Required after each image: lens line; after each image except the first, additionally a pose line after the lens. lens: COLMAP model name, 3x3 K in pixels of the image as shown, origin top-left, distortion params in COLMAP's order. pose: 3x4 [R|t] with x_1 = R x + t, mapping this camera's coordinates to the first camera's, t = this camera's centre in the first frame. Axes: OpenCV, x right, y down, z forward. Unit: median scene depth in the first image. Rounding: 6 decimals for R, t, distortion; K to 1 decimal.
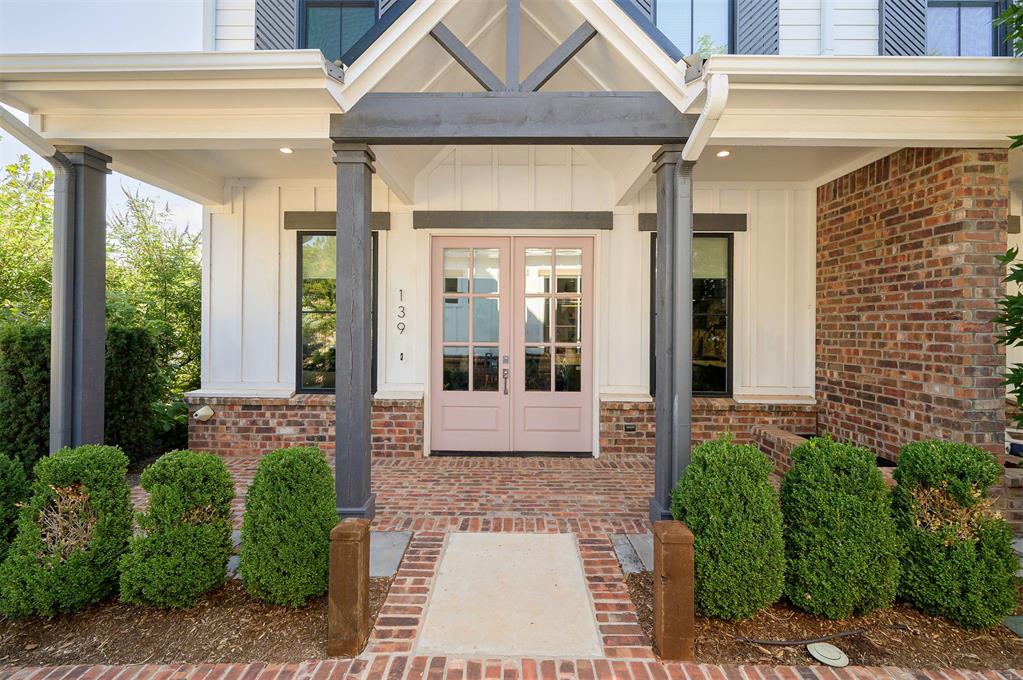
lens RADIAL K [[437.7, 0, 516.0], [0, 437.7, 322.5], [0, 0, 1]] dist [-0.003702, -0.000110]
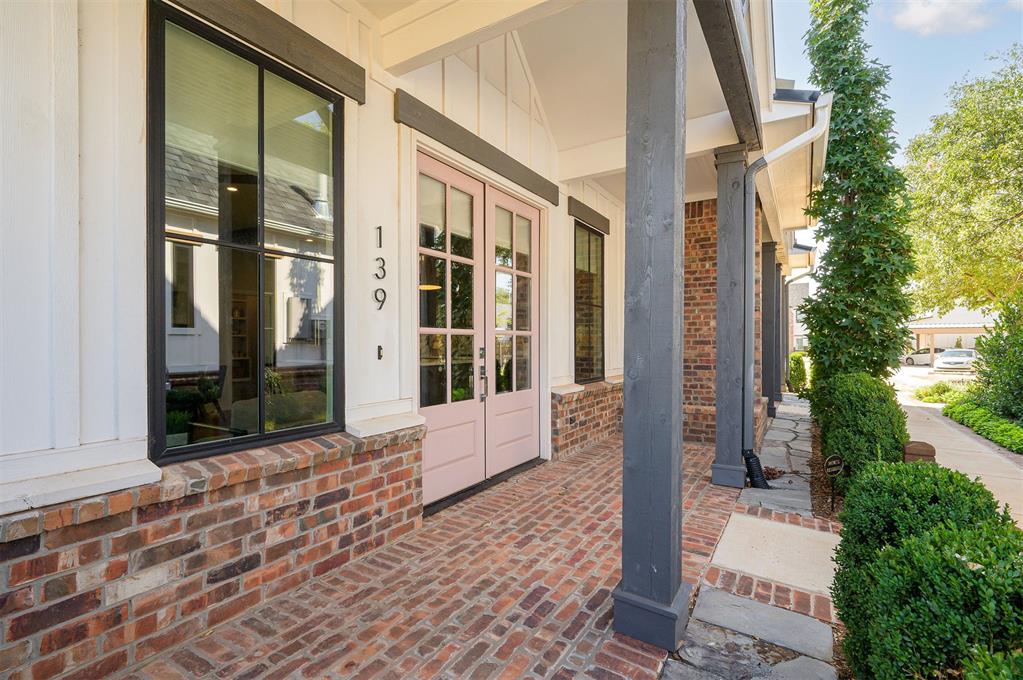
lens RADIAL K [[476.9, 0, 509.4], [0, 476.9, 341.2], [0, 0, 1]] dist [0.002456, 0.000201]
pose [[0.522832, -0.007435, 0.852403, -0.687776], [0.004369, 0.999972, 0.006042, 0.062482], [-0.852424, 0.000565, 0.522850, 0.572439]]
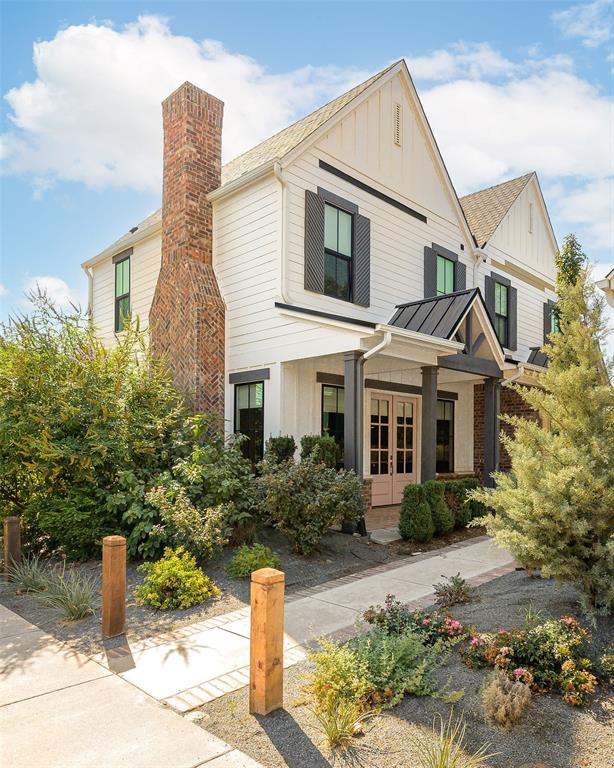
lens RADIAL K [[549.3, 0, 311.4], [0, 549.3, 387.1], [0, 0, 1]] dist [-0.013639, -0.000495]
pose [[0.702055, 0.081887, 0.707399, -2.094052], [-0.011863, 0.994574, -0.103357, 0.030246], [-0.712024, 0.064171, 0.699217, -0.488455]]
